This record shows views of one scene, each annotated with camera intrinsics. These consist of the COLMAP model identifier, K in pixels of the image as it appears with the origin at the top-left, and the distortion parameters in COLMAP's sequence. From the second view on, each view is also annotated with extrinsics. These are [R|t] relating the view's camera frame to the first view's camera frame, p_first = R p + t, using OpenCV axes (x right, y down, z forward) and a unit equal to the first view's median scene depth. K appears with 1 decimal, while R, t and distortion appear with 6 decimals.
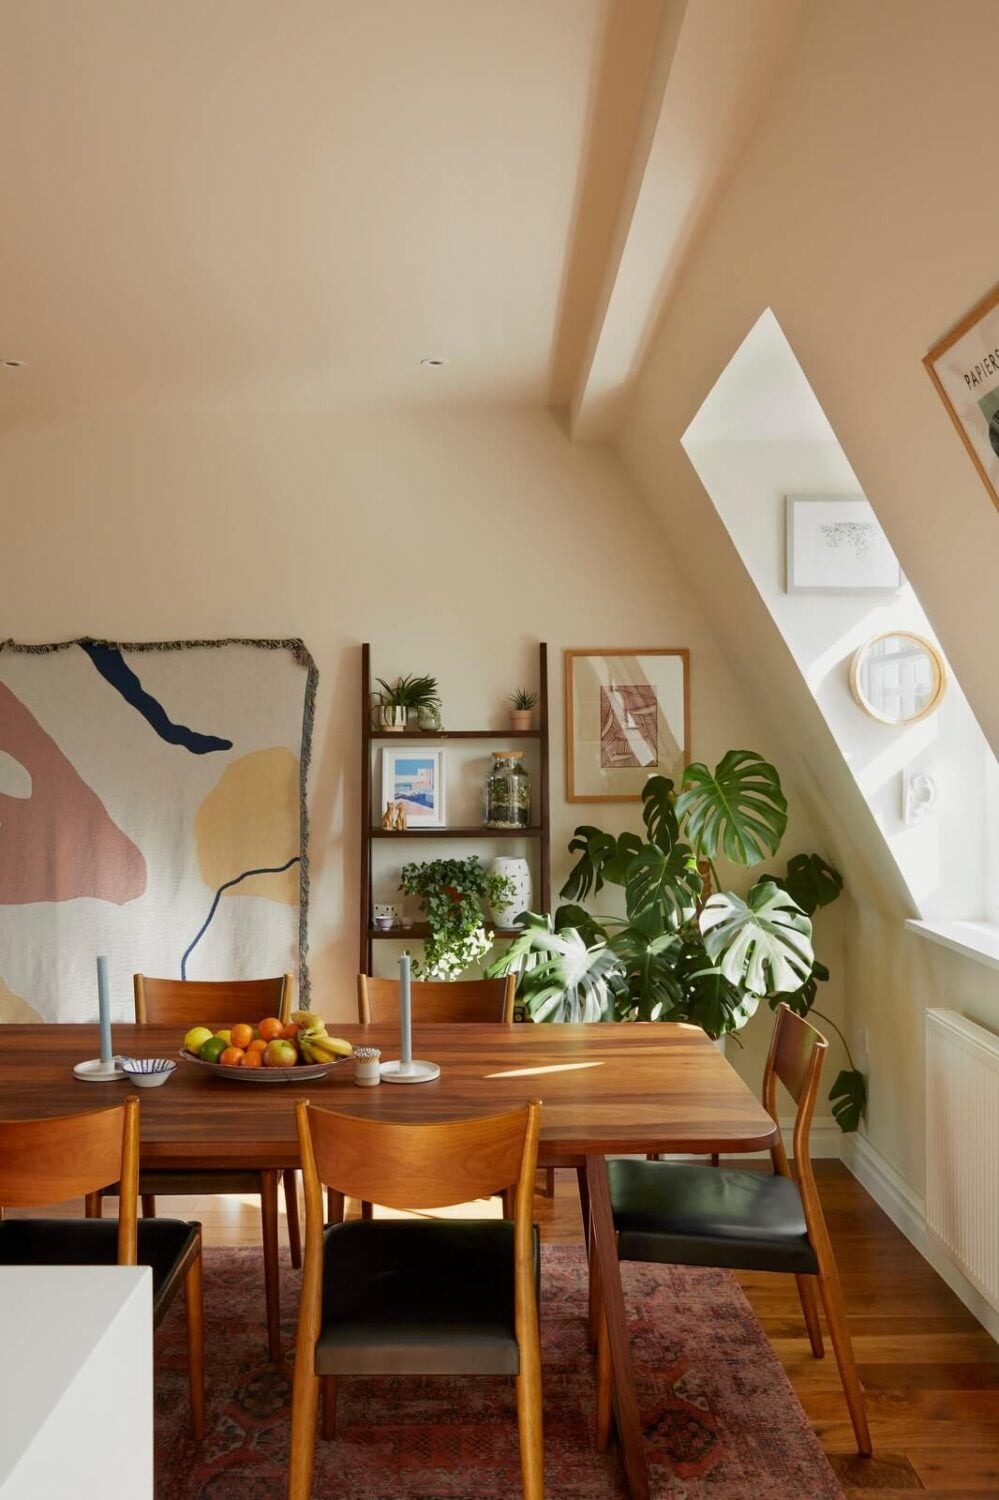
lens RADIAL K [[1364.6, 0, 499.5], [0, 1364.6, 750.0], [0, 0, 1]] dist [-0.033171, 0.015502]
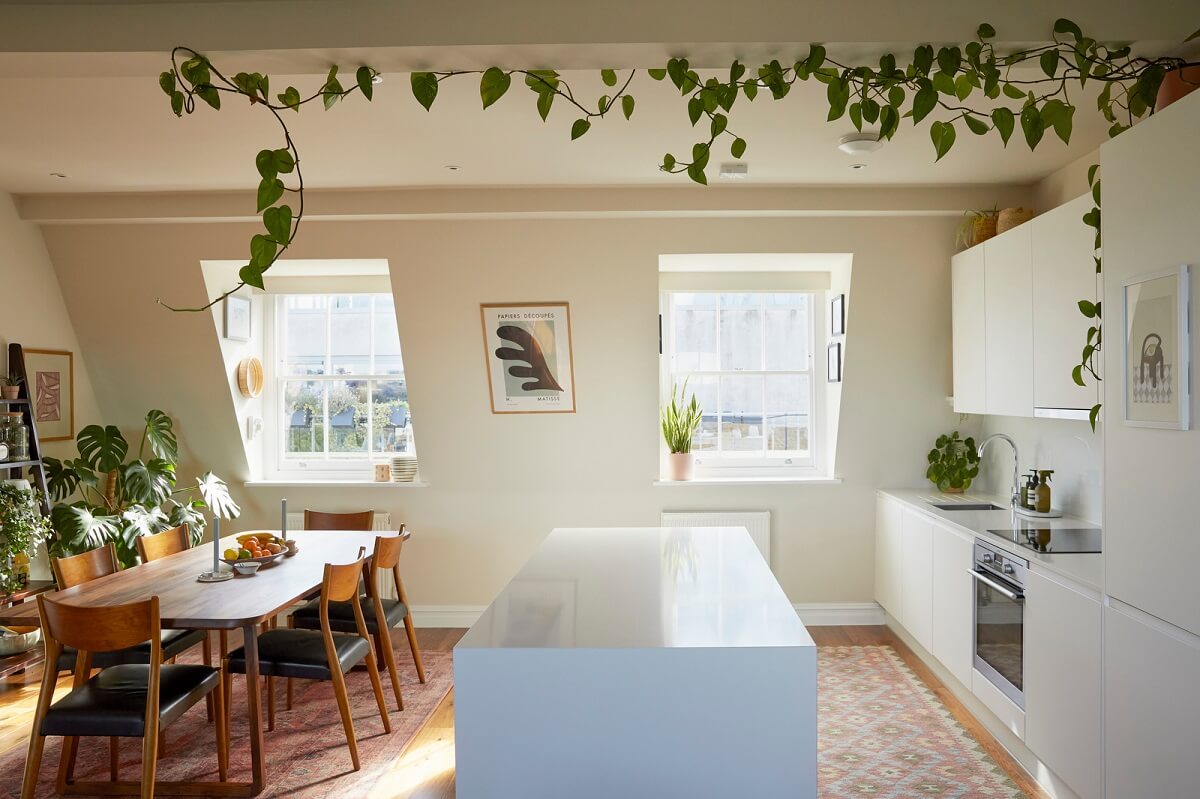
lens RADIAL K [[896.8, 0, 600.0], [0, 896.8, 399.5], [0, 0, 1]] dist [-0.089747, 0.070366]
pose [[0.064982, -0.006452, 0.997866, -1.069993], [-0.000824, 0.999978, 0.006519, -0.024197], [-0.997886, -0.001246, 0.064975, 0.272055]]
